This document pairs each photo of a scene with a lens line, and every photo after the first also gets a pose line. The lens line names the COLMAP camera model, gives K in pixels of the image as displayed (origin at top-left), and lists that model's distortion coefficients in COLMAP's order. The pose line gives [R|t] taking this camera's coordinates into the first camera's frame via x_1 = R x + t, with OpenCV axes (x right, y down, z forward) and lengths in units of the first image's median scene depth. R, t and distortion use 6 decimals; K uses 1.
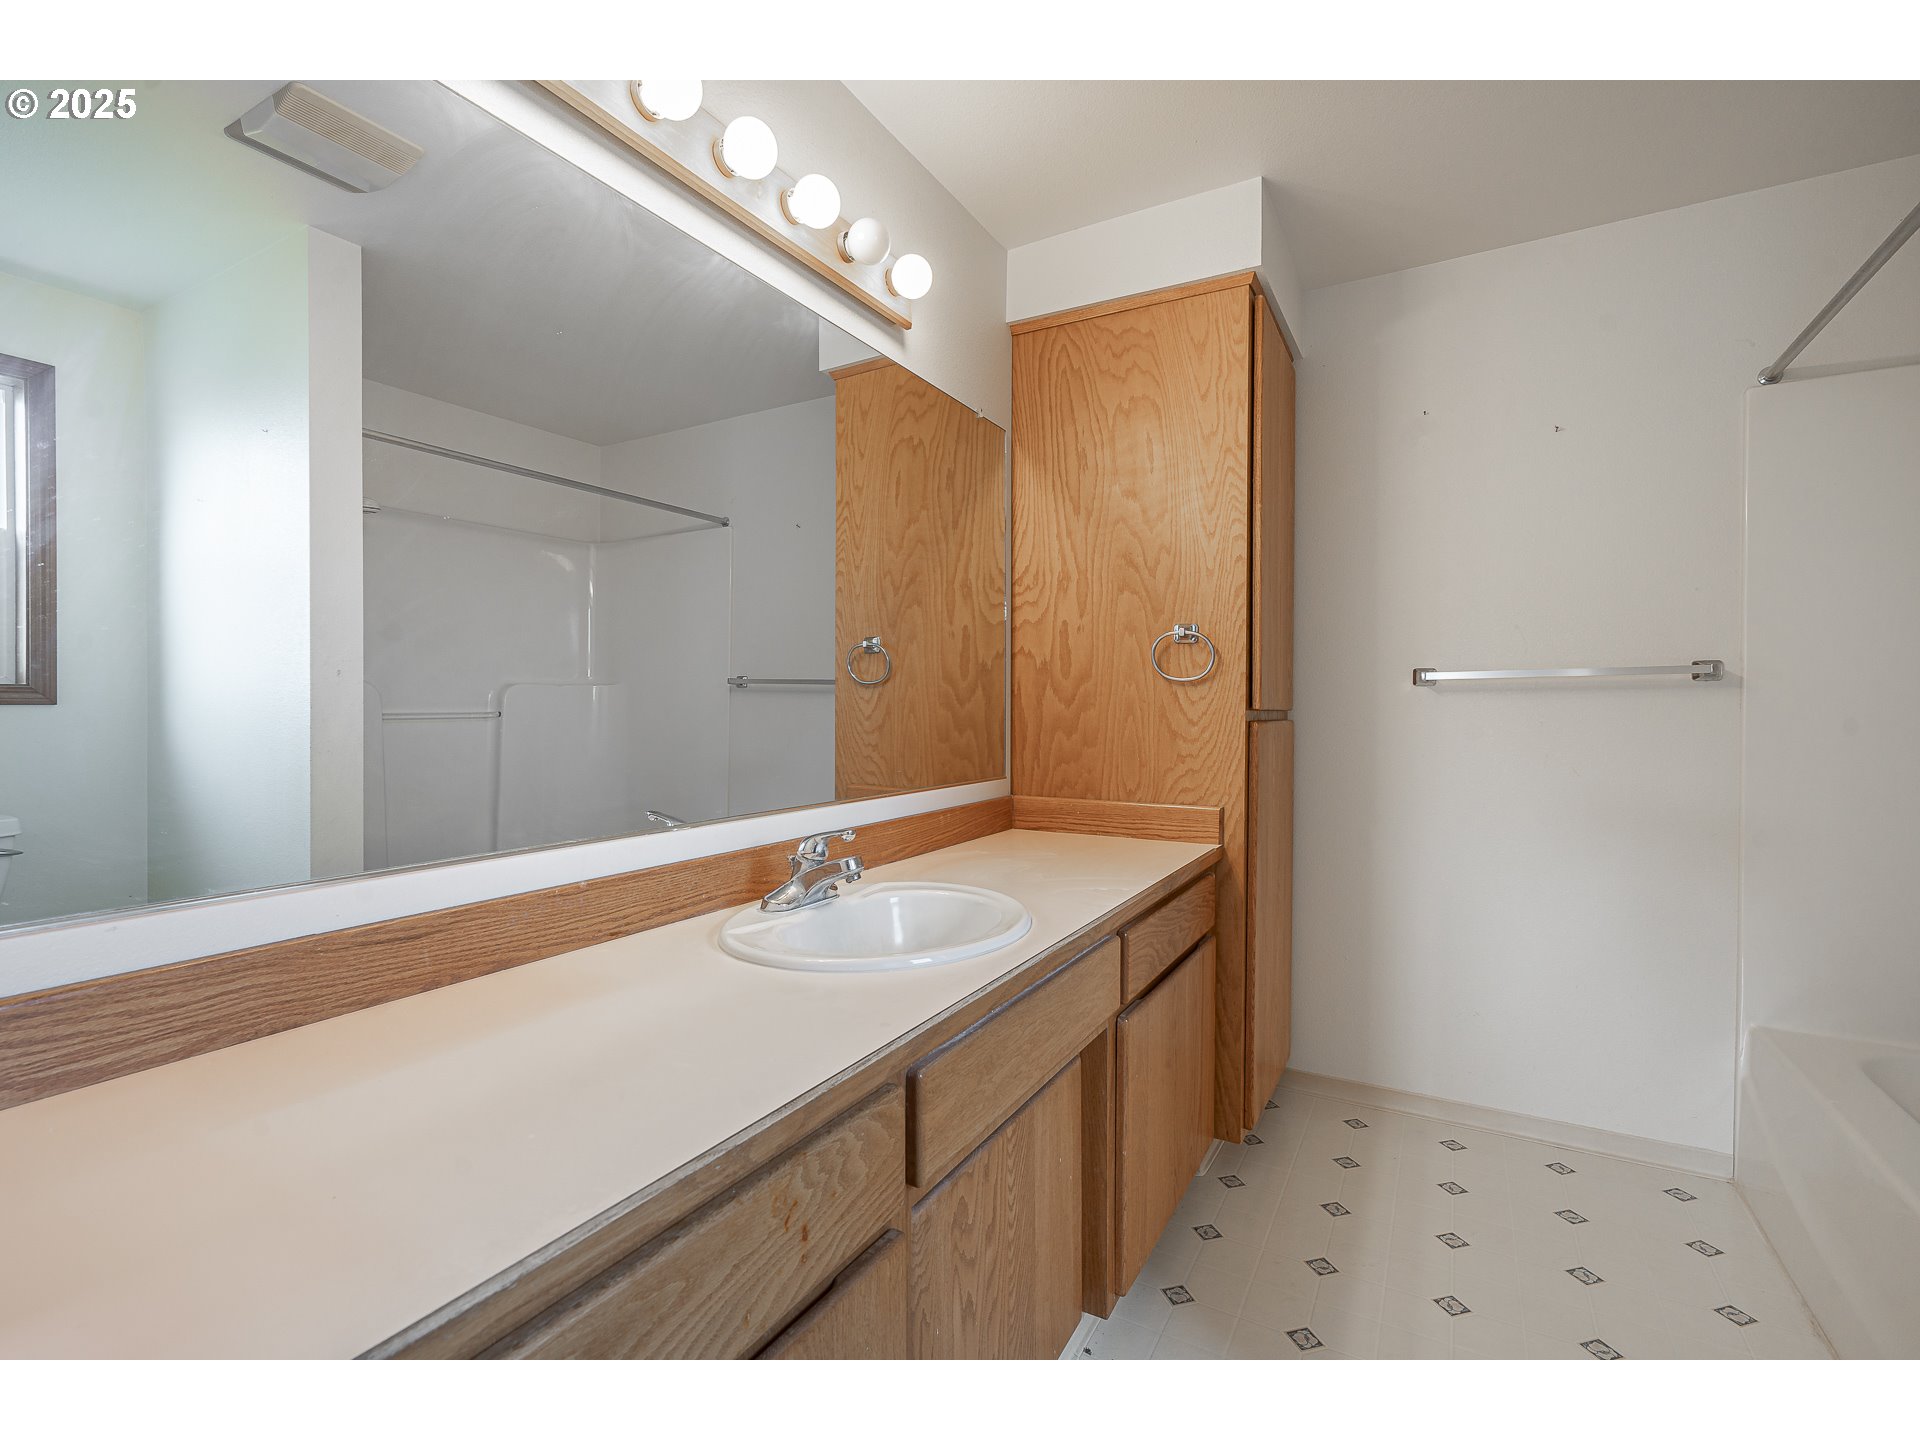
lens RADIAL K [[879.2, 0, 960.0], [0, 879.2, 720.0], [0, 0, 1]] dist [-0.001636, 0.000376]
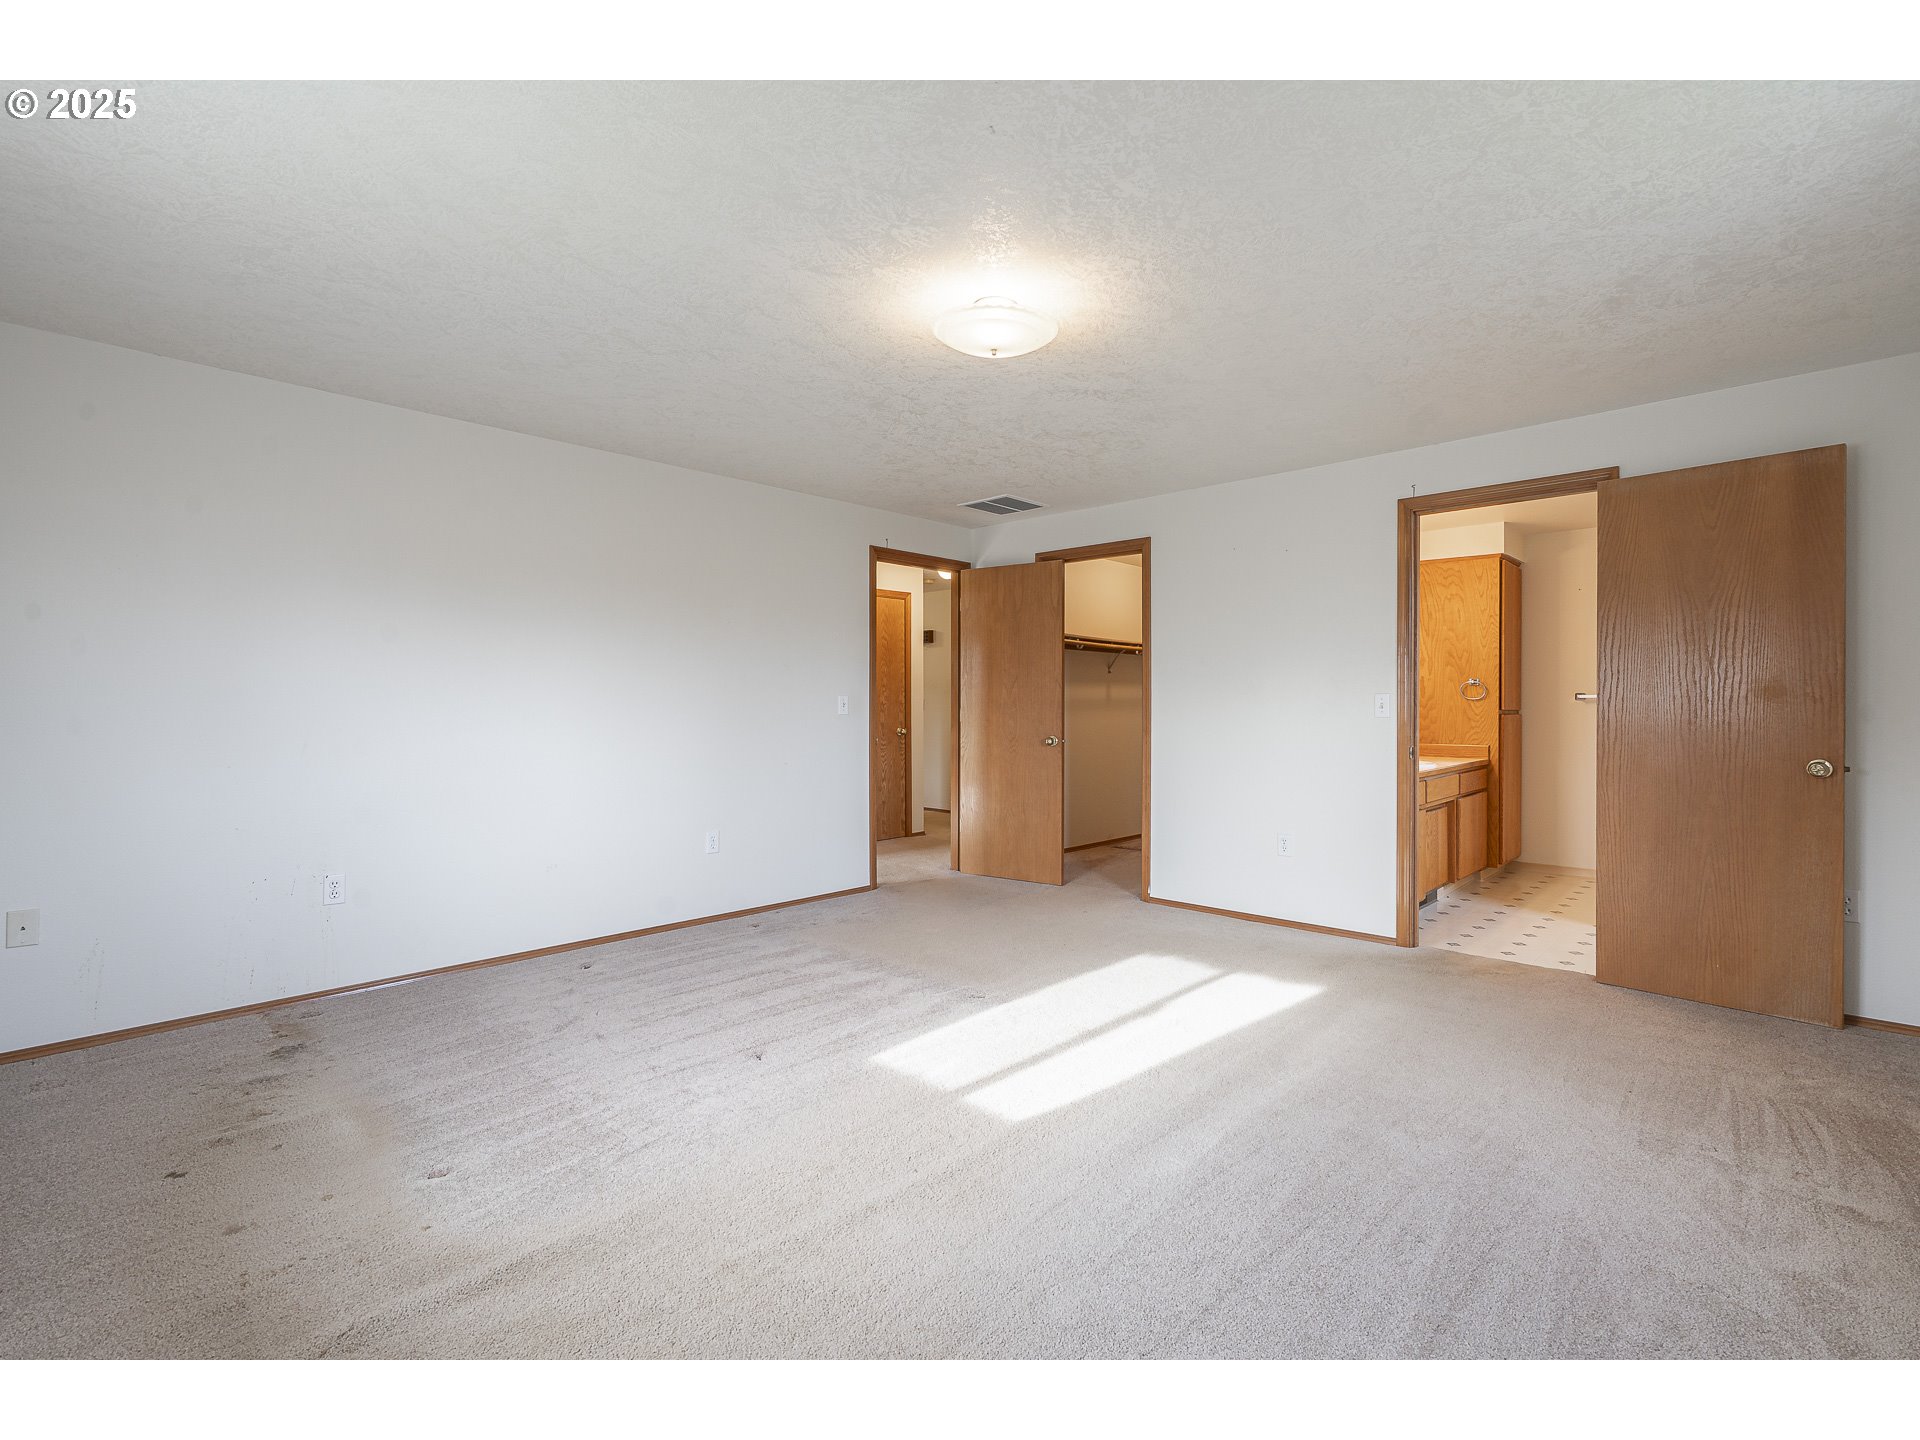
lens RADIAL K [[879.2, 0, 960.0], [0, 879.2, 720.0], [0, 0, 1]] dist [-0.001636, 0.000376]
pose [[0.971438, -0.000166, -0.237294, -0.649280], [-0.001496, 0.999976, -0.006826, 0.041004], [0.237289, 0.006986, 0.971414, -2.034955]]
